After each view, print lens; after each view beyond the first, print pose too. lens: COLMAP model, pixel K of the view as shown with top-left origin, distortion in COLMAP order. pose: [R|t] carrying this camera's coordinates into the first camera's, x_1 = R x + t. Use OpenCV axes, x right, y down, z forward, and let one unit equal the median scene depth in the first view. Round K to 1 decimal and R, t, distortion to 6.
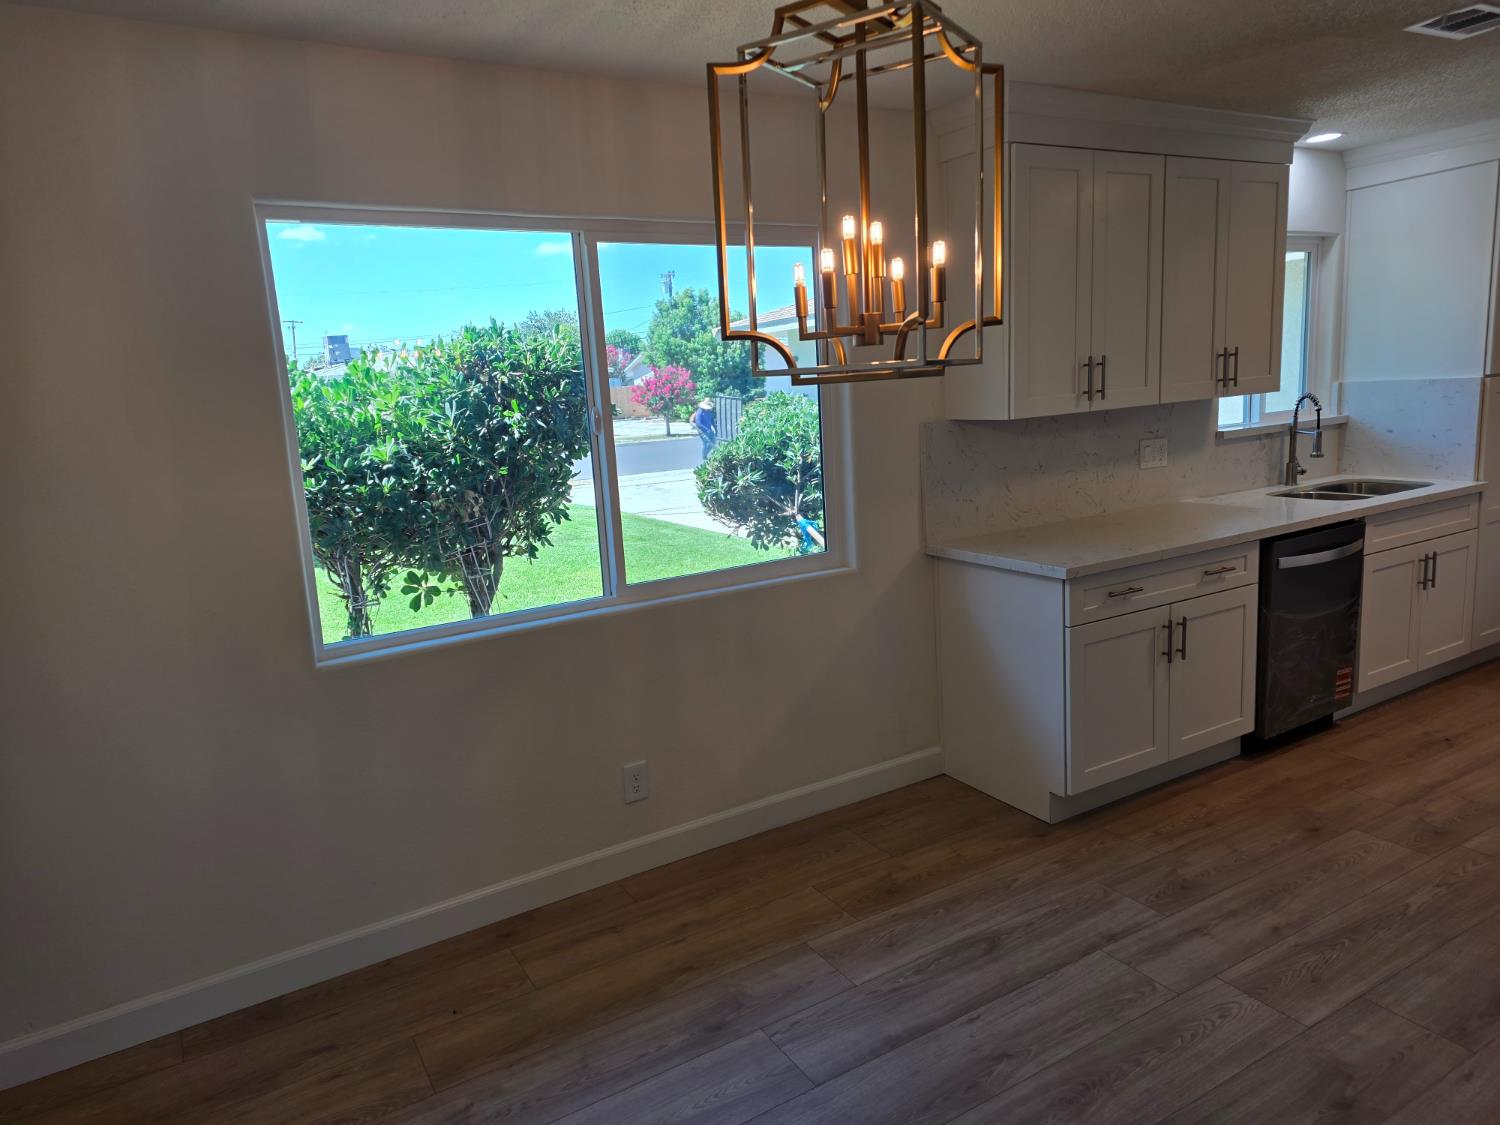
lens RADIAL K [[985.3, 0, 747.8], [0, 985.3, 546.3], [0, 0, 1]] dist [0.080119, -0.053982]
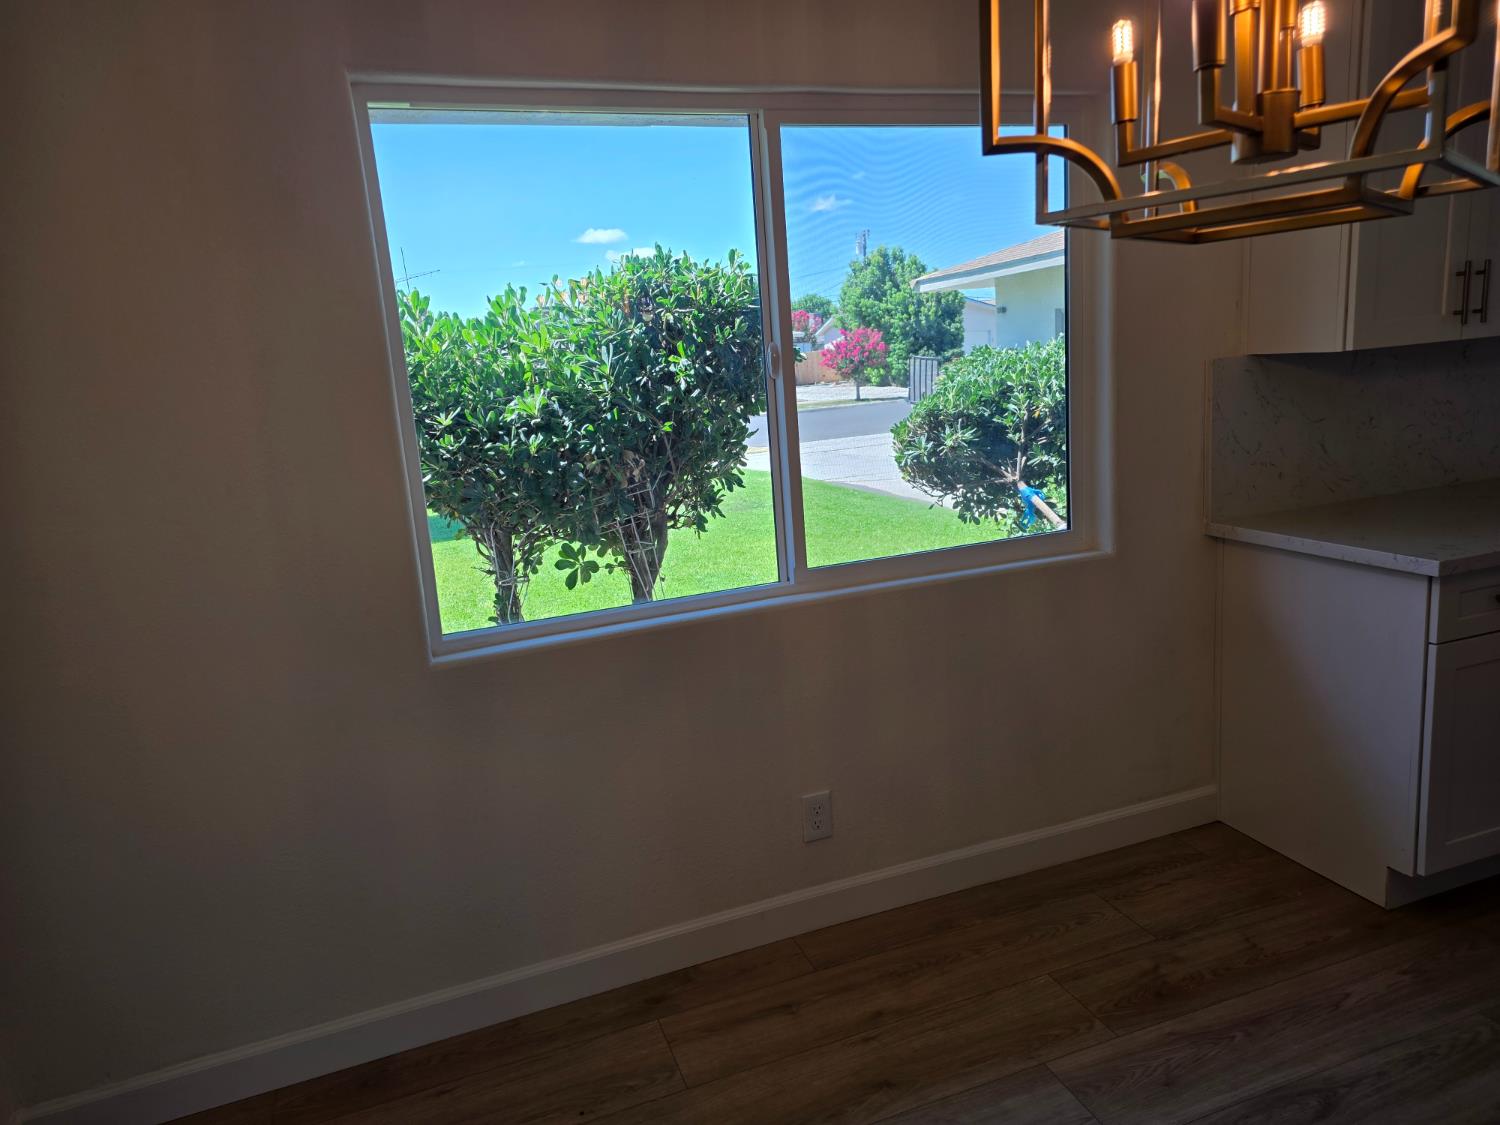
lens RADIAL K [[985.3, 0, 747.8], [0, 985.3, 546.3], [0, 0, 1]] dist [0.080119, -0.053982]
pose [[0.982160, 0.020458, -0.186929, -0.019690], [-0.014126, 0.999283, 0.035142, -0.005339], [0.187514, -0.031874, 0.981745, 0.182995]]
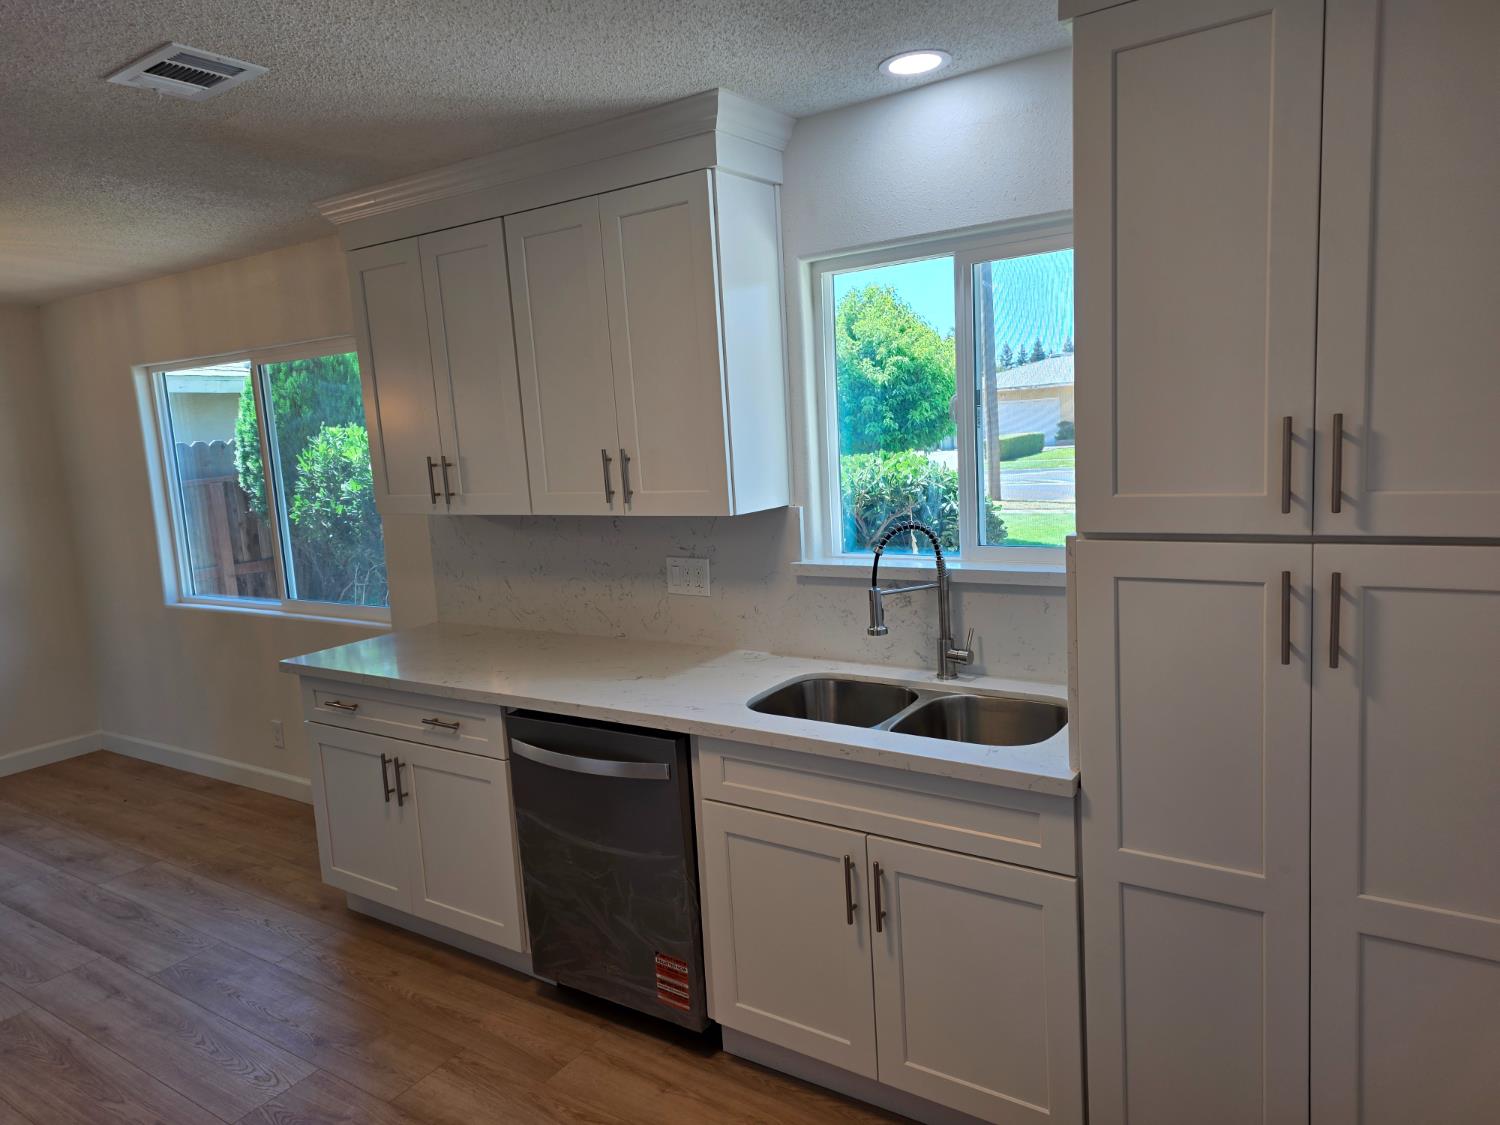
lens RADIAL K [[996.8, 0, 749.4], [0, 996.8, 552.3], [0, 0, 1]] dist [0.070581, -0.042856]
pose [[0.421165, 0.150214, -0.894458, 1.260926], [-0.117230, 0.986933, 0.110545, -0.230270], [0.899376, 0.058300, 0.433271, 0.832857]]
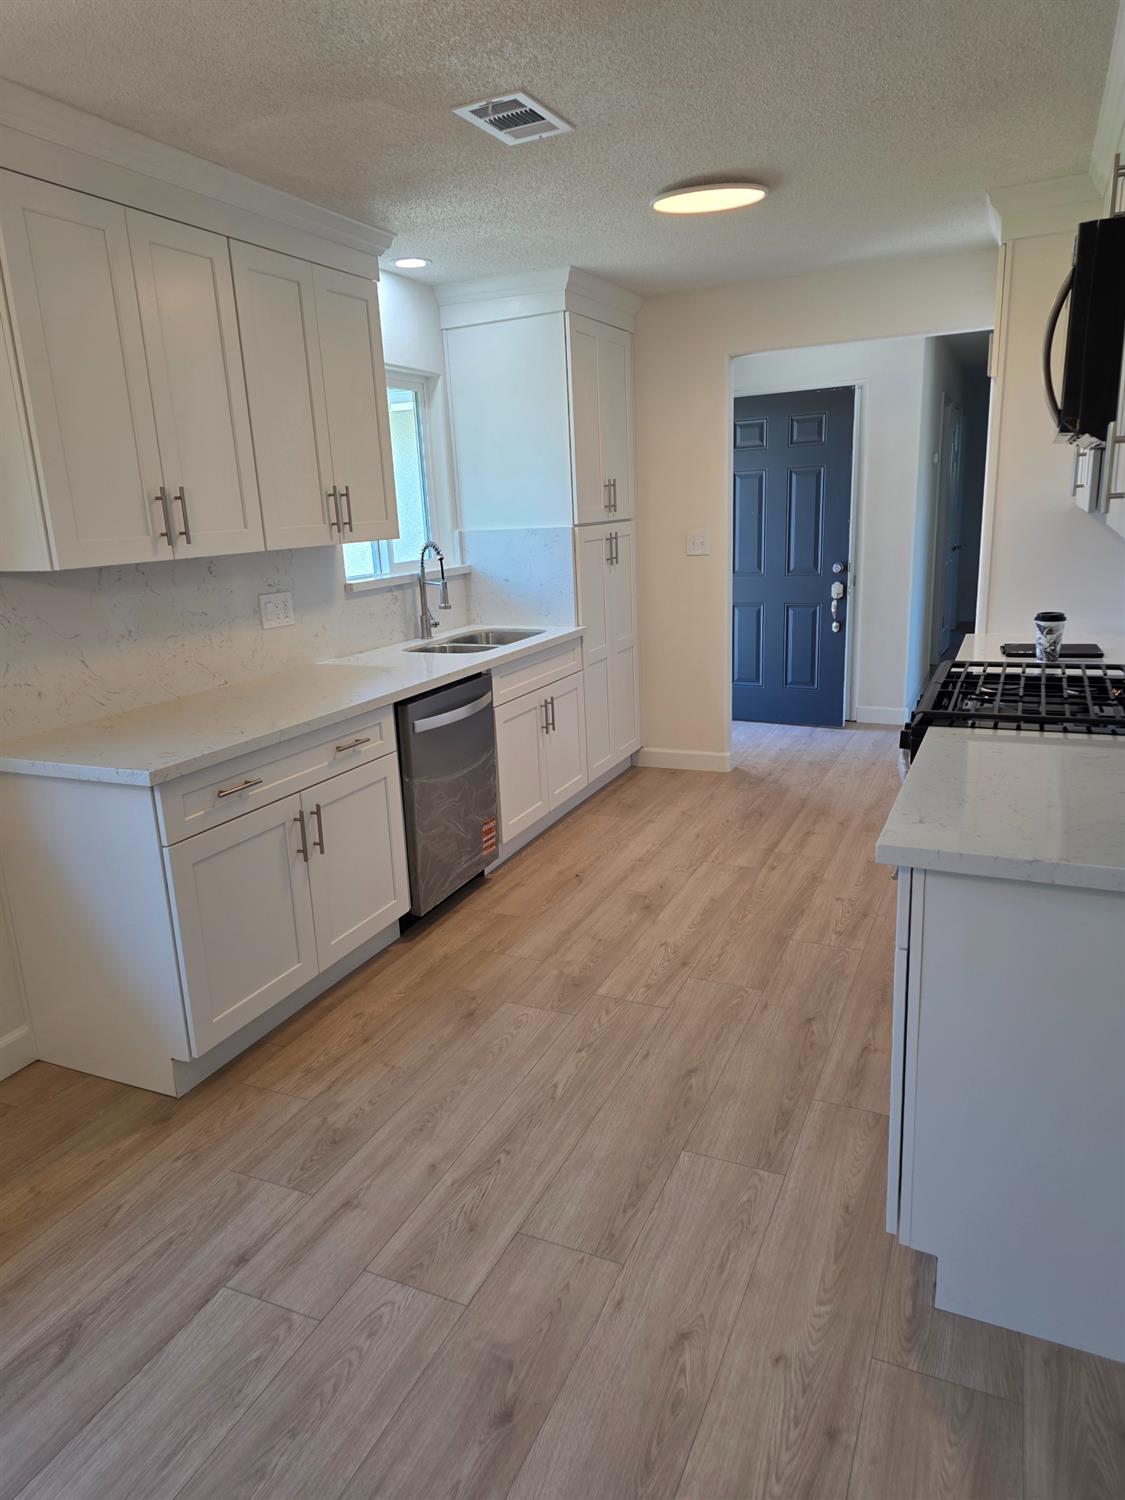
lens RADIAL K [[980.1, 0, 562.4], [0, 980.1, 746.8], [0, 0, 1]] dist [0.097477, -0.095827]
pose [[0.822521, -0.118288, 0.556298, 0.140511], [0.093580, 0.992949, 0.072771, -0.017965], [-0.560984, -0.007798, 0.827790, 0.183280]]
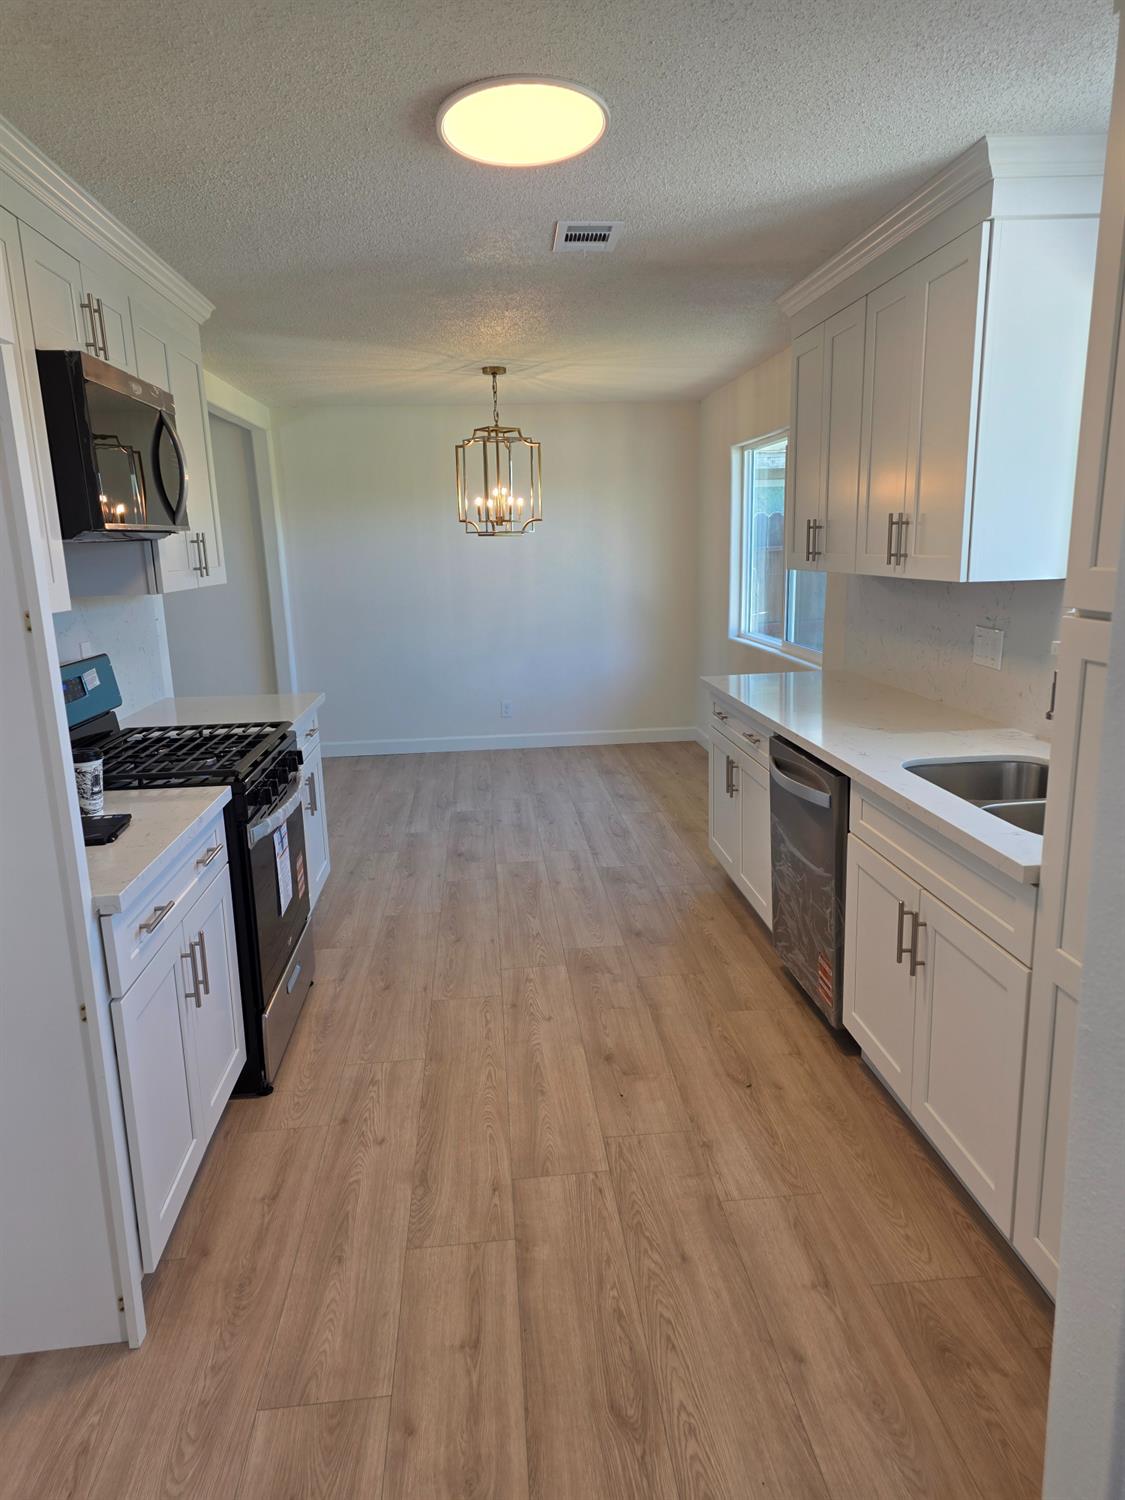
lens RADIAL K [[985.3, 0, 562.9], [0, 985.3, 758.6], [0, 0, 1]] dist [0.080119, -0.053982]
pose [[-0.435257, 0.262288, -0.861253, 1.398471], [-0.100272, 0.936548, 0.335893, -0.271006], [0.894705, 0.232559, -0.381339, 1.182261]]
